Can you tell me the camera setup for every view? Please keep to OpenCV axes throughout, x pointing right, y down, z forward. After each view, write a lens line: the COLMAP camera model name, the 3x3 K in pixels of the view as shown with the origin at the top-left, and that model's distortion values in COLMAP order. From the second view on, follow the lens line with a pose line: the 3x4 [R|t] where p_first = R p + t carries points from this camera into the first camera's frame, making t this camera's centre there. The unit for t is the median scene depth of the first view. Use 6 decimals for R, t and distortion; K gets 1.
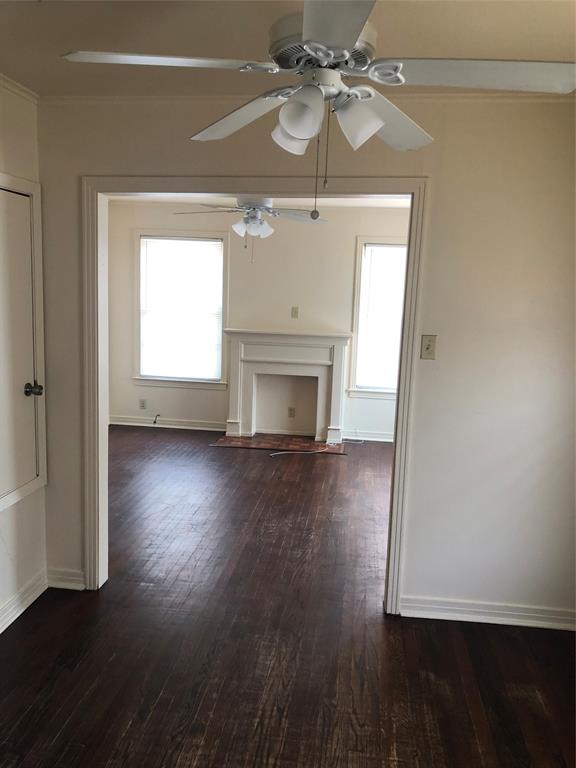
lens RADIAL K [[632.6, 0, 305.8], [0, 632.6, 398.7], [0, 0, 1]] dist [0.010745, 0.000045]
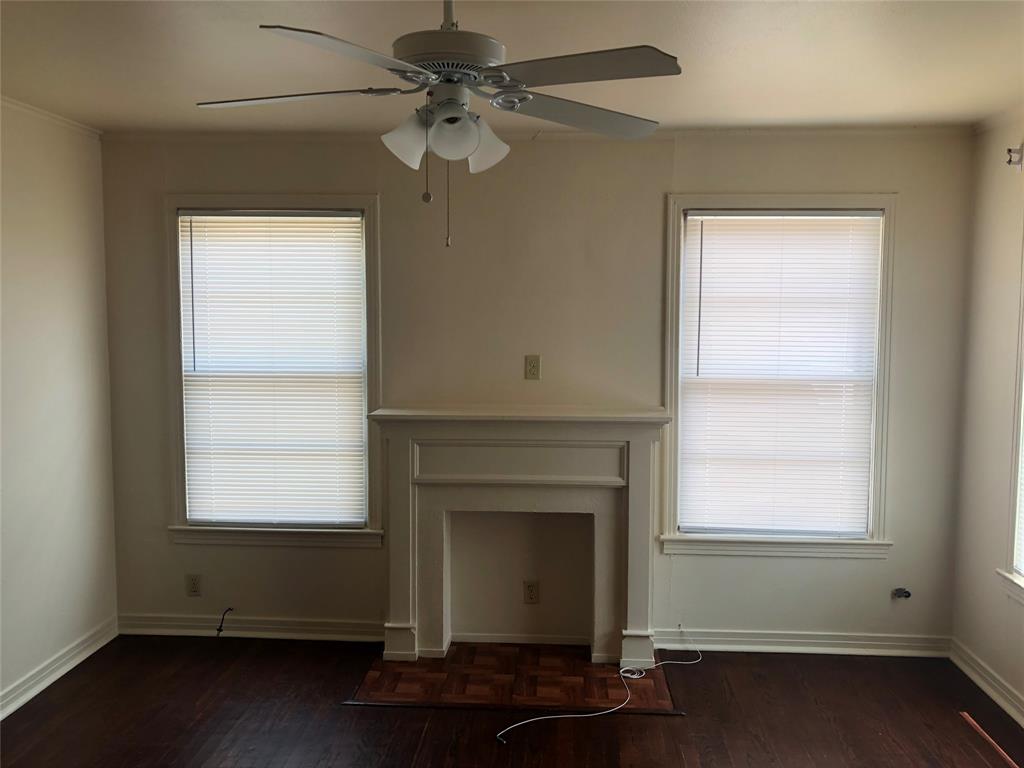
lens RADIAL K [[843.4, 0, 514.9], [0, 843.4, 384.6], [0, 0, 1]] dist [0.010745, 0.000045]
pose [[0.998769, -0.039484, 0.030031, -0.047671], [0.041798, 0.995853, -0.080801, -0.078059], [-0.026716, 0.081957, 0.996278, 0.415479]]
